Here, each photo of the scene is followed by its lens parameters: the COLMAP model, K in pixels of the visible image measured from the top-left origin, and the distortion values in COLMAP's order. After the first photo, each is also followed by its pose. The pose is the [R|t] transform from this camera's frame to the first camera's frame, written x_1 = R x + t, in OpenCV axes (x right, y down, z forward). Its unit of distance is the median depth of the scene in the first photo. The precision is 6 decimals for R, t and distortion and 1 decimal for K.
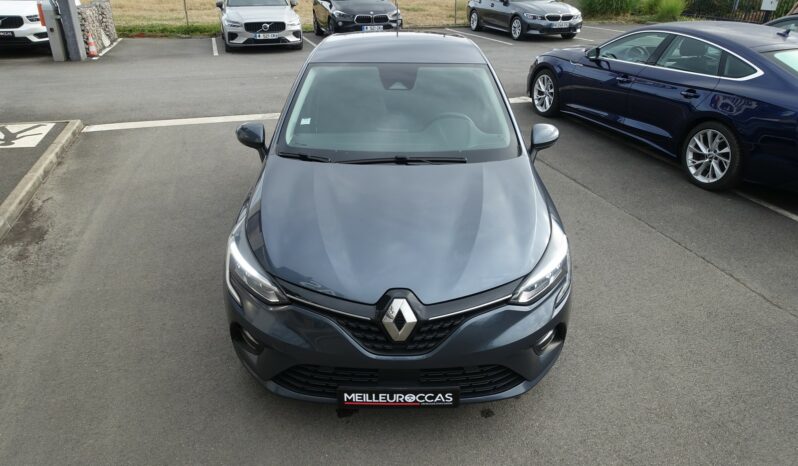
lens RADIAL K [[549.2, 0, 399.0], [0, 549.2, 233.0], [0, 0, 1]] dist [-0.001279, 0.000776]
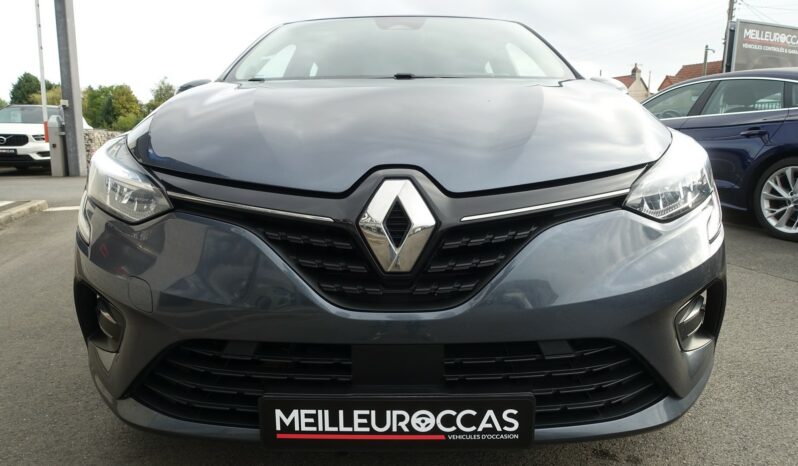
lens RADIAL K [[549.2, 0, 399.0], [0, 549.2, 233.0], [0, 0, 1]] dist [-0.001279, 0.000776]
pose [[0.999840, -0.008638, -0.015648, 0.009016], [0.004021, 0.961733, -0.273959, 0.274446], [0.017416, 0.273852, 0.961614, 0.529177]]
